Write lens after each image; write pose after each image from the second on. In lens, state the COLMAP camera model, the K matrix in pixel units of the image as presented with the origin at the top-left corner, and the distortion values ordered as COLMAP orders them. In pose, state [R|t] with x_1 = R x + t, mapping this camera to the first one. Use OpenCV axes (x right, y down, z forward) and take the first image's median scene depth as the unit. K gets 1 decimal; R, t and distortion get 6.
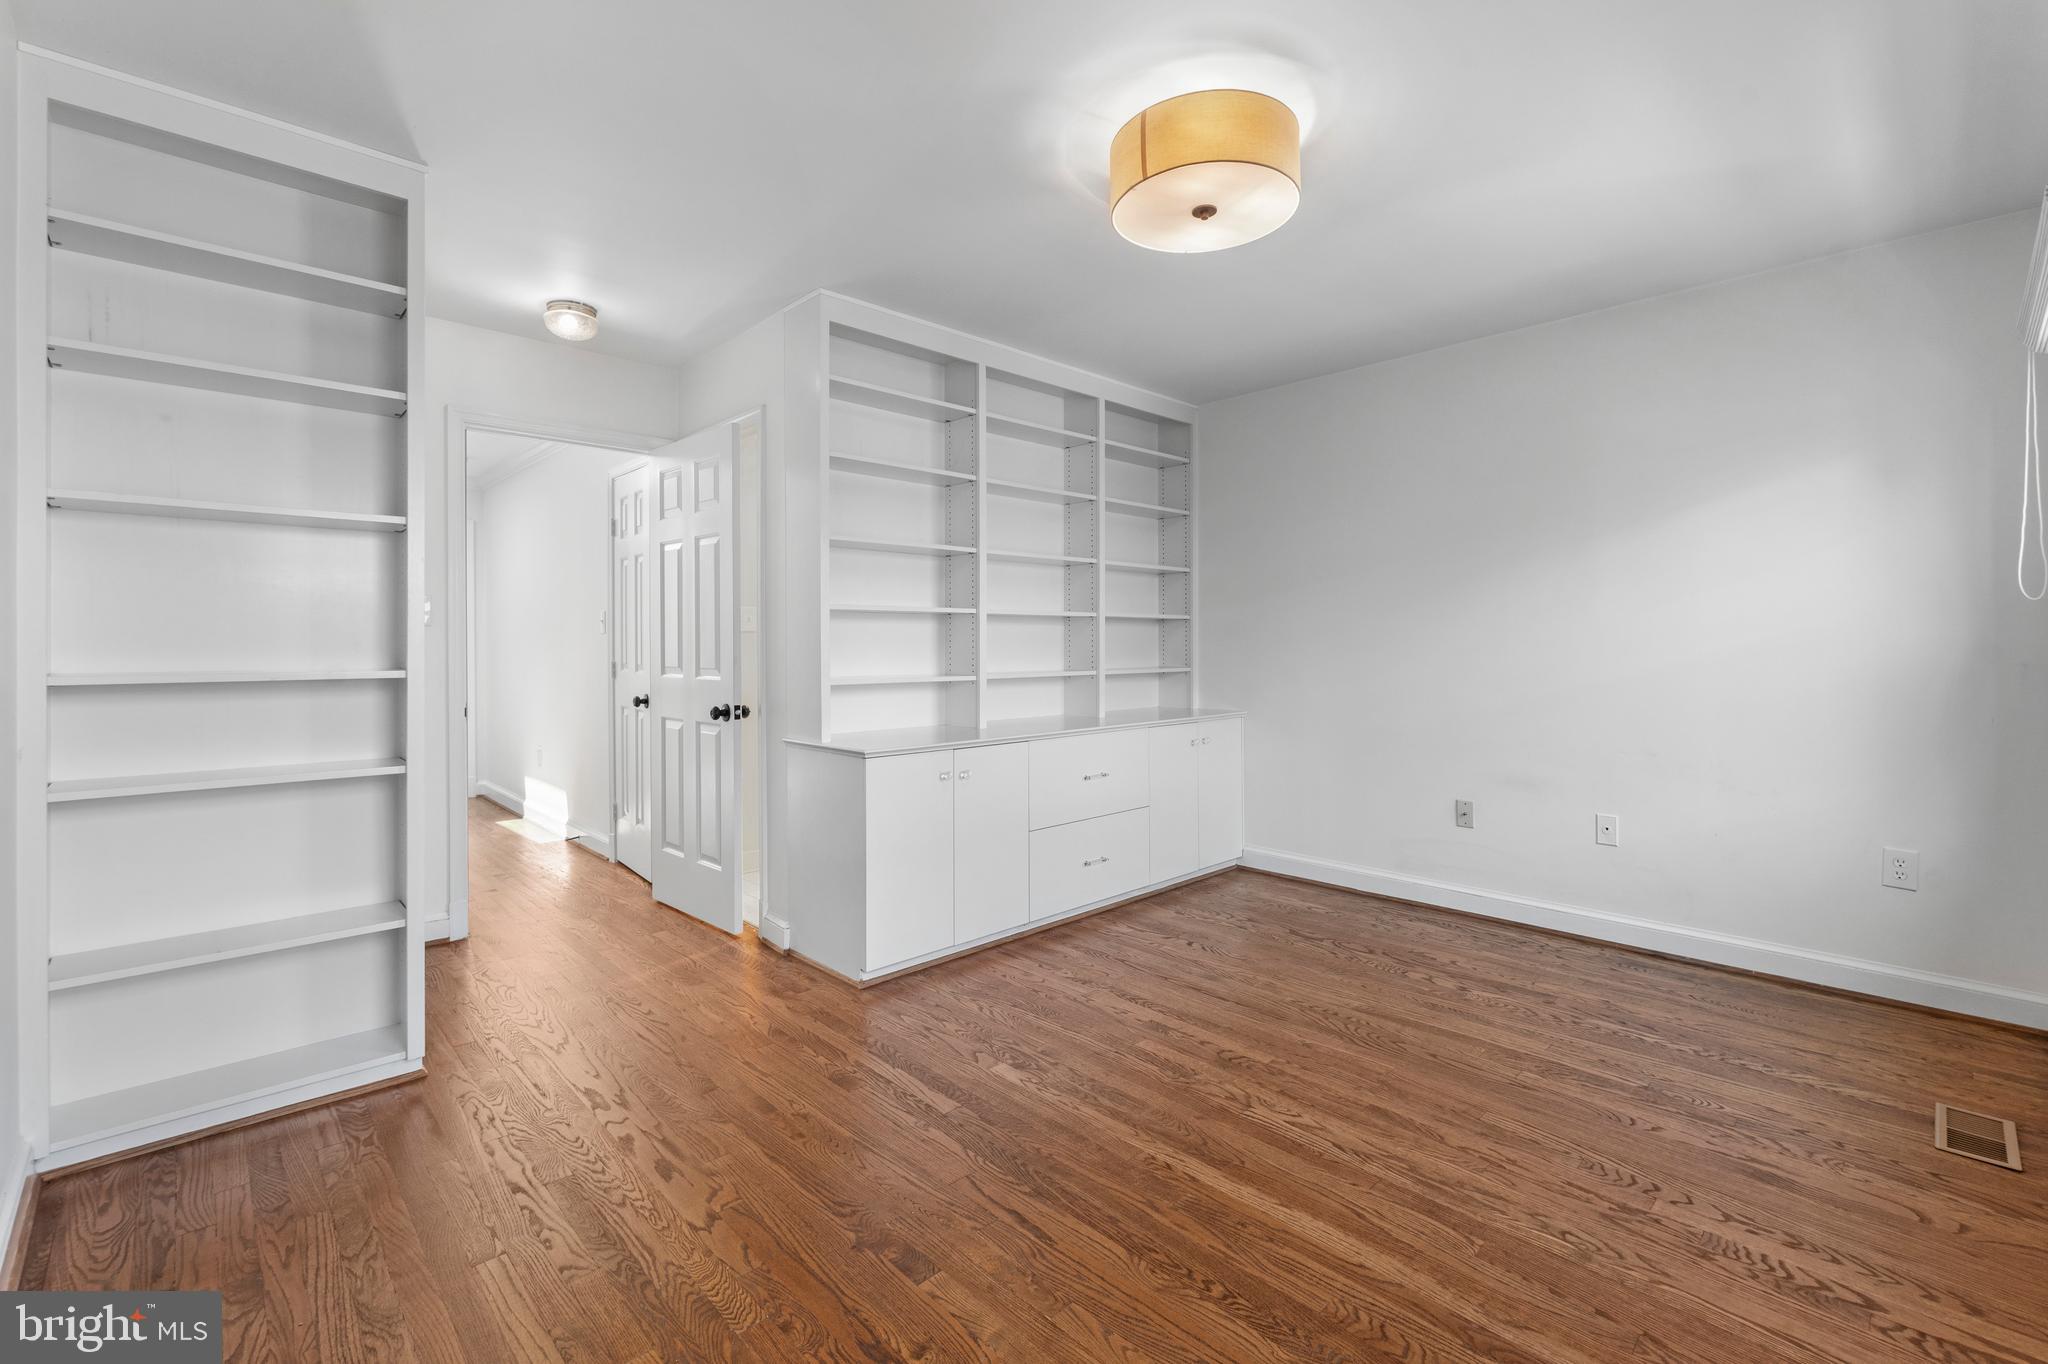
lens RADIAL K [[896.7, 0, 1031.1], [0, 896.7, 645.9], [0, 0, 1]] dist [-0.001853, 0.000140]
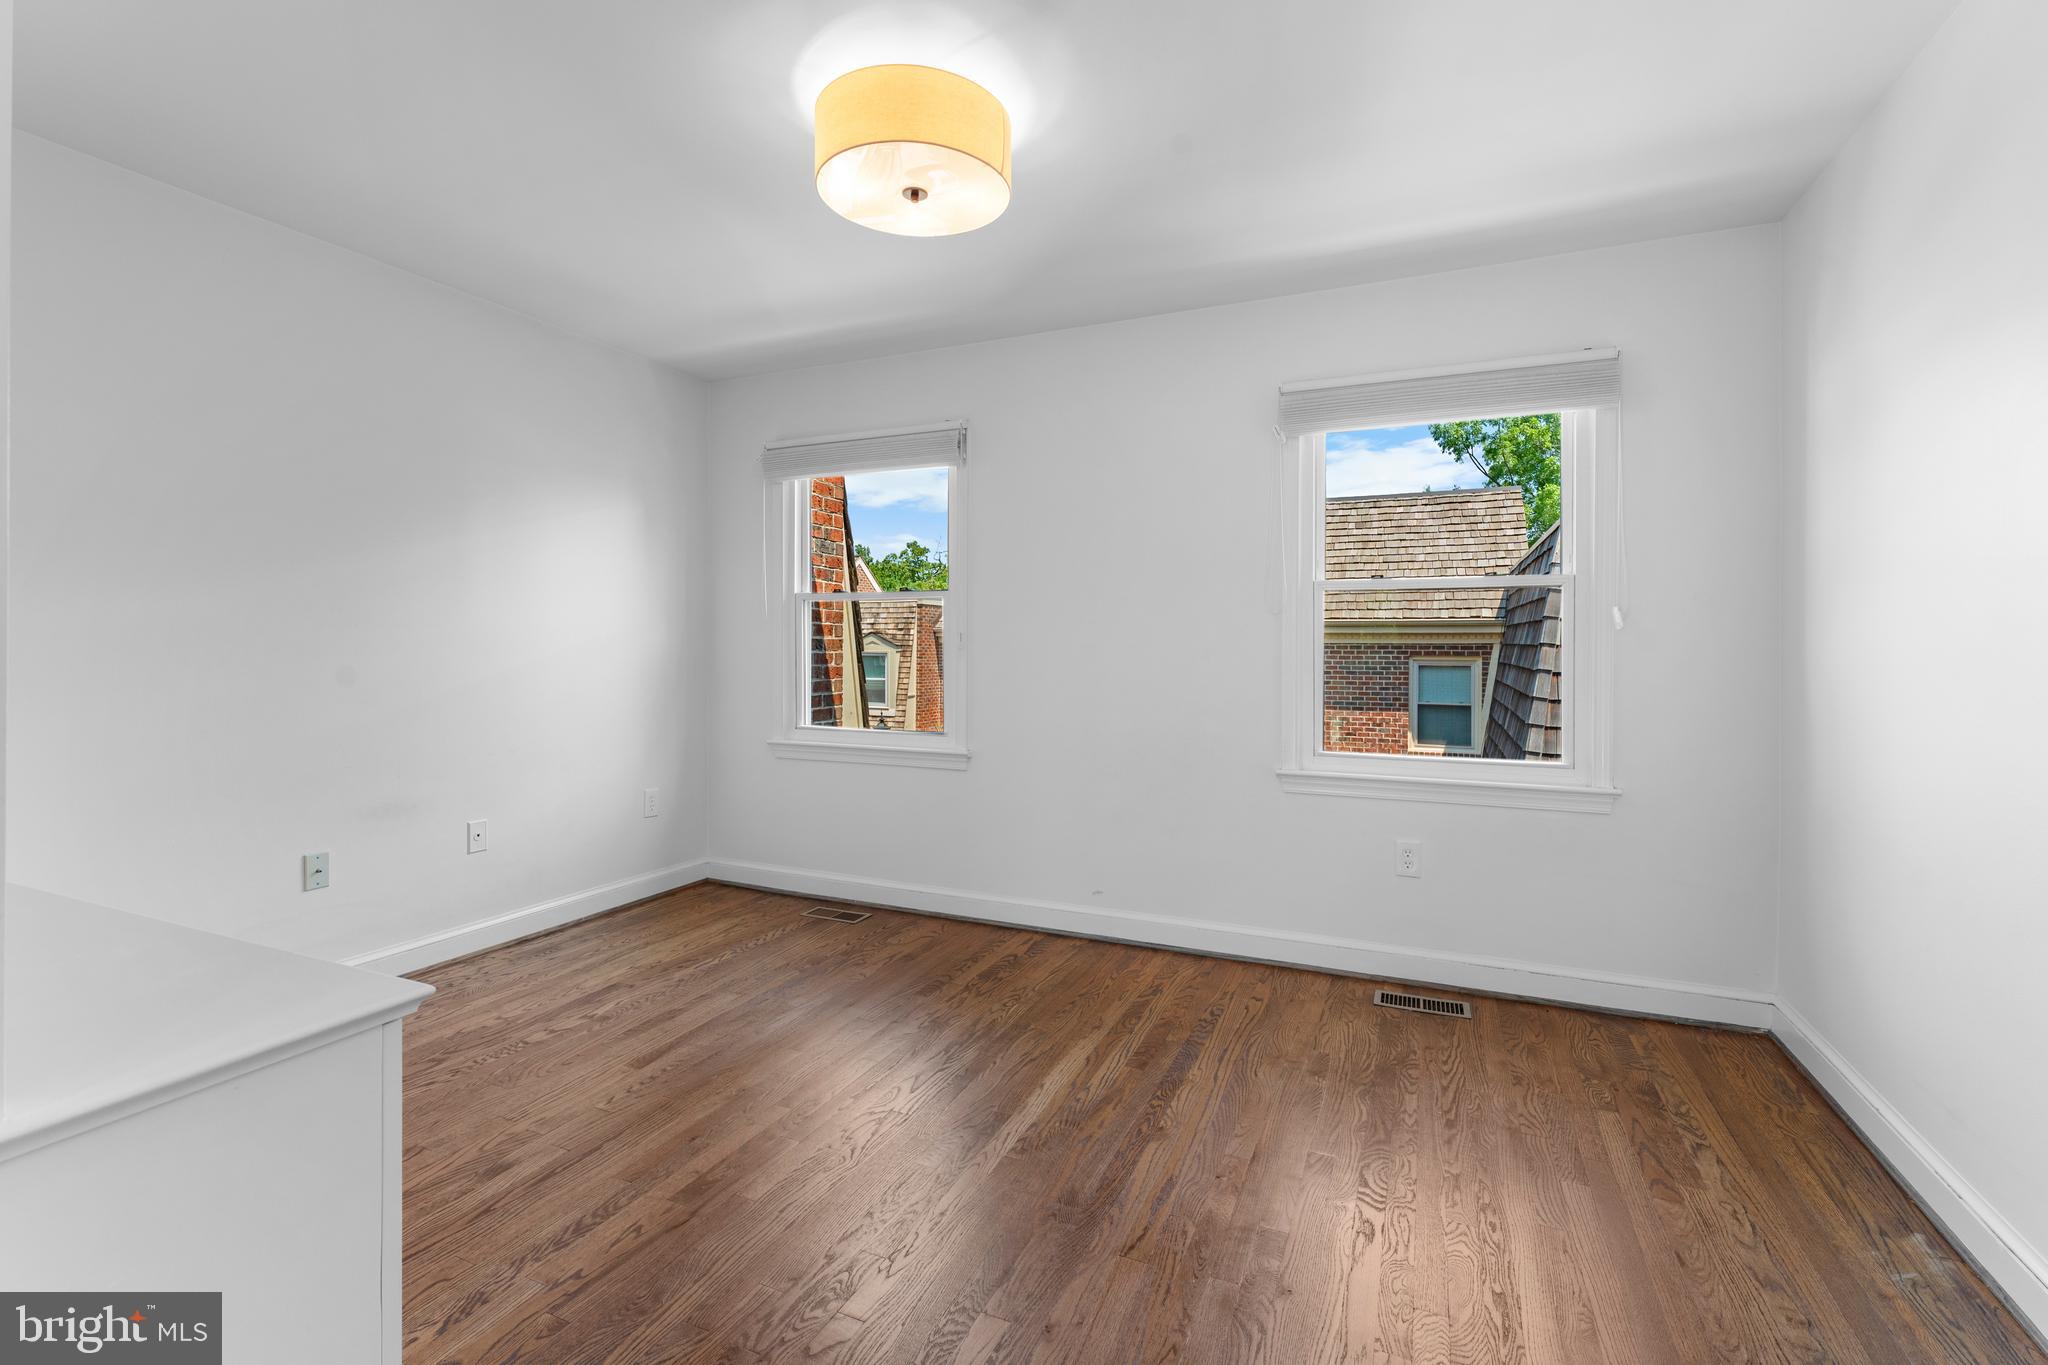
lens RADIAL K [[894.6, 0, 1045.2], [0, 894.6, 653.2], [0, 0, 1]] dist [-0.000563, 0.000069]
pose [[-0.389403, -0.007710, 0.921035, -0.713096], [-0.001846, 0.999969, 0.007590, -0.000921], [-0.921066, 0.001255, -0.389406, 1.196660]]
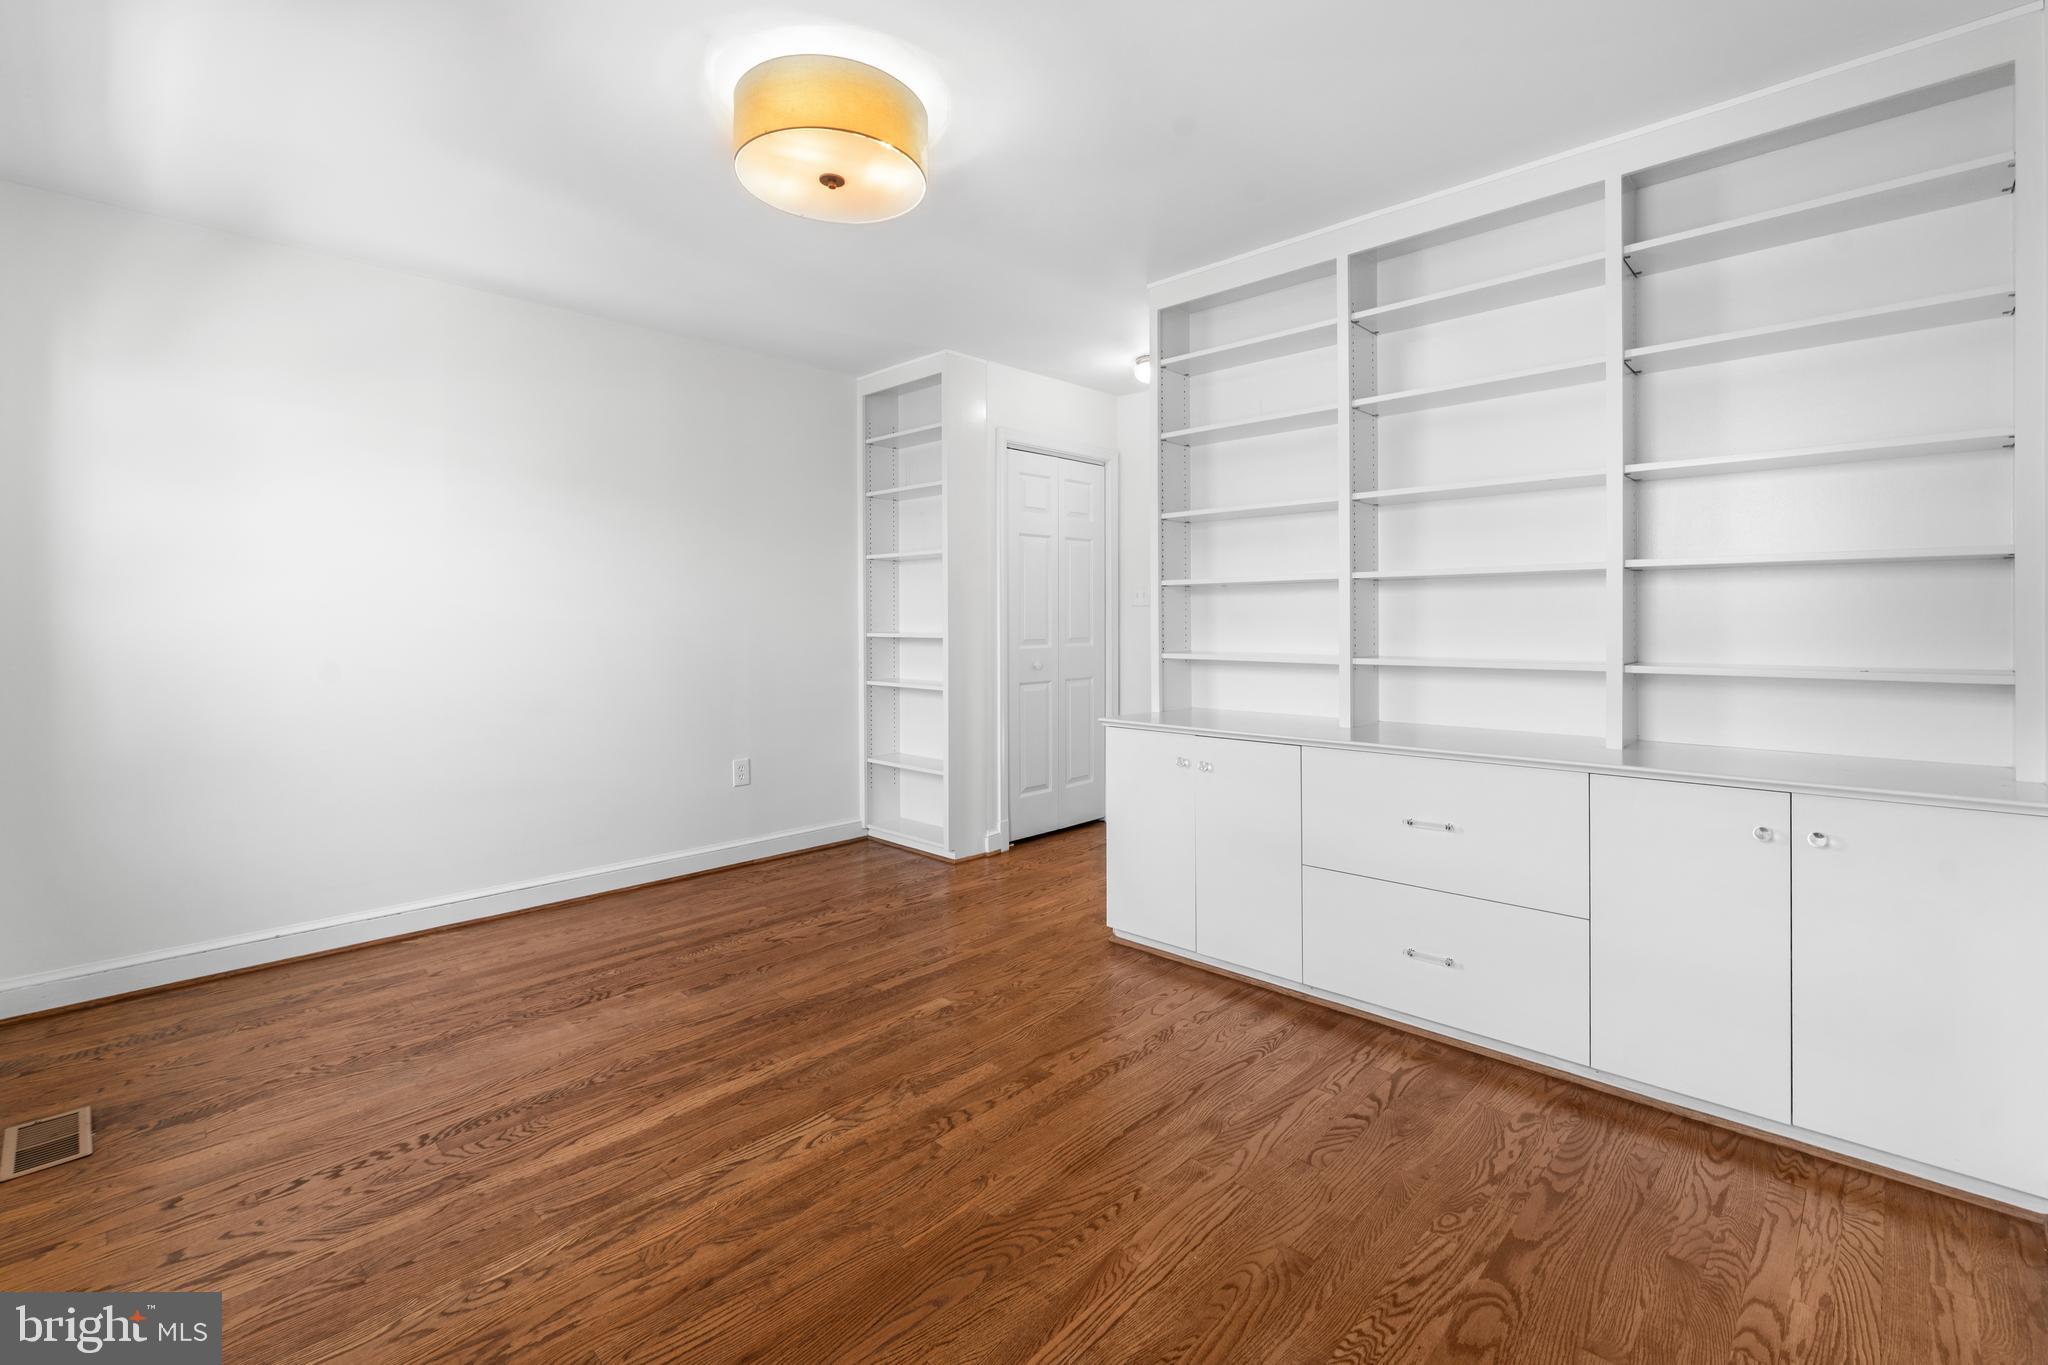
lens RADIAL K [[896.7, 0, 1031.1], [0, 896.7, 646.4], [0, 0, 1]] dist [-0.001853, 0.000140]
pose [[0.042579, 0.031018, -0.998612, 1.132611], [0.001414, 0.999515, 0.031106, -0.002865], [0.999092, -0.002736, 0.042514, 1.130526]]
